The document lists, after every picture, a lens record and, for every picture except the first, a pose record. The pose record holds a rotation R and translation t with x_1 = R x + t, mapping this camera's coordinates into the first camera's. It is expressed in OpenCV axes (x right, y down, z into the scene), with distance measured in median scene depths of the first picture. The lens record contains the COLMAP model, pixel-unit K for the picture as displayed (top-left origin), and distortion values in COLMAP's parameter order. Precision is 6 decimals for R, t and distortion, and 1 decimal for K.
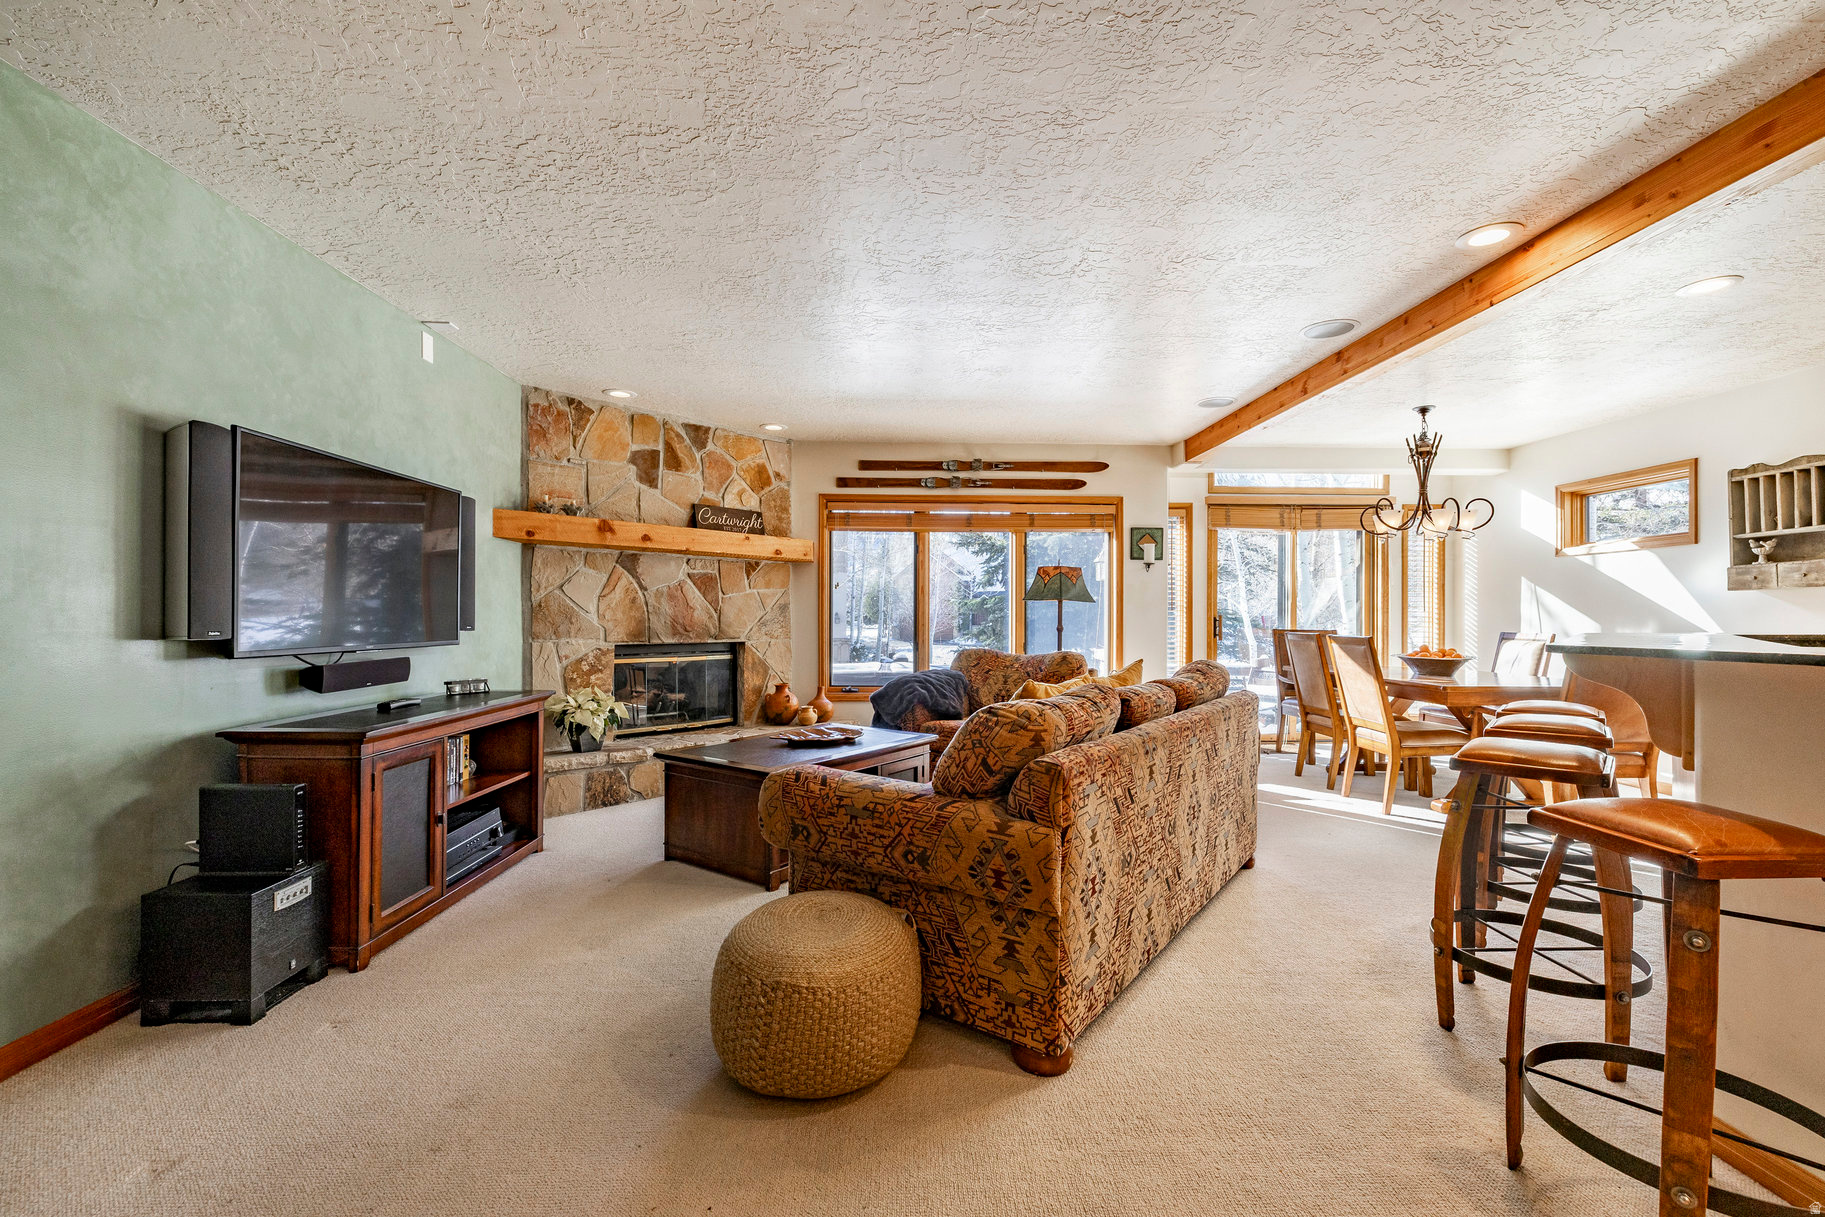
lens RADIAL K [[779.9, 0, 912.1], [0, 779.9, 616.3], [0, 0, 1]] dist [-0.000806, 0.000831]
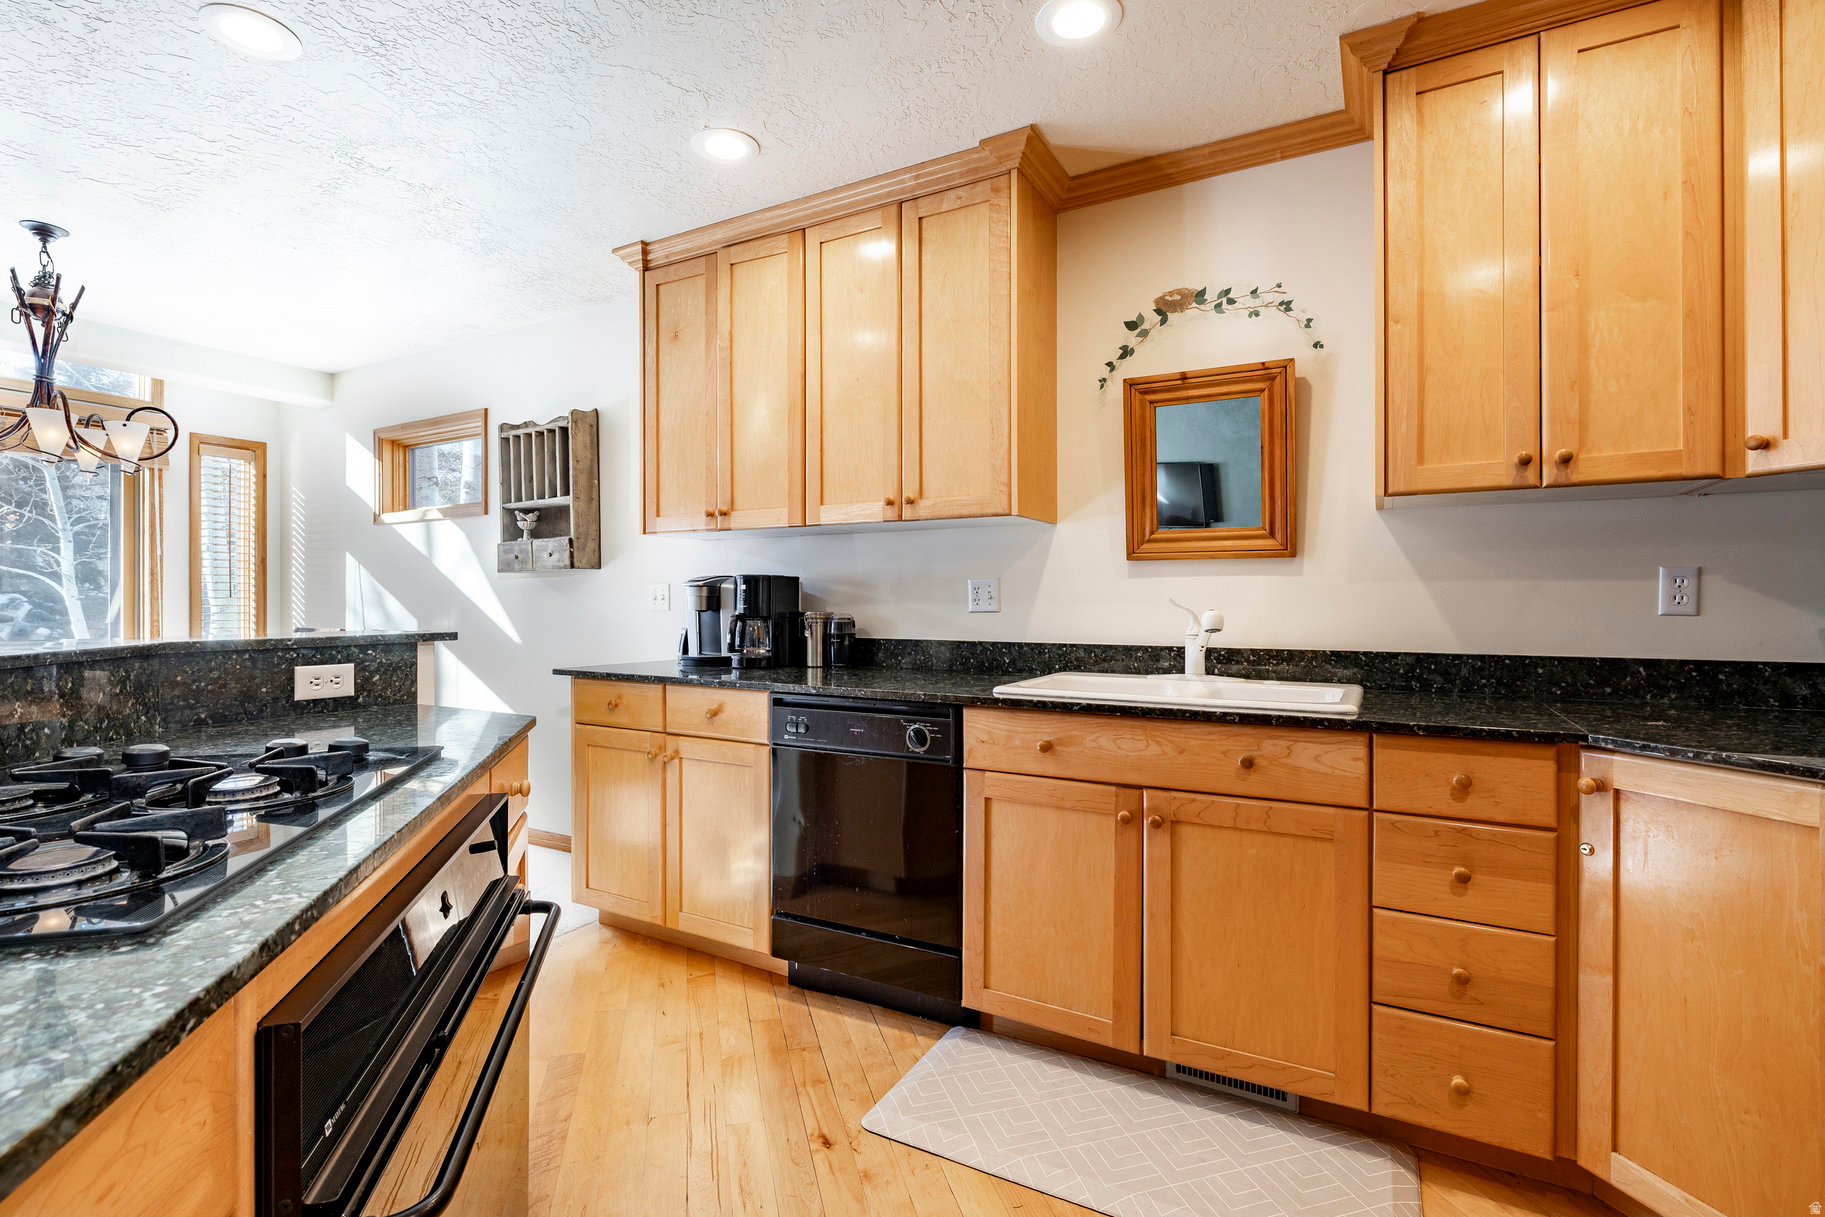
lens RADIAL K [[834.9, 0, 919.7], [0, 834.9, 605.4], [0, 0, 1]] dist [-0.010575, 0.001777]
pose [[0.507834, -0.003887, 0.861446, 0.468935], [0.001030, 0.999992, 0.003905, -0.000900], [-0.861454, -0.001096, 0.507834, 0.163493]]
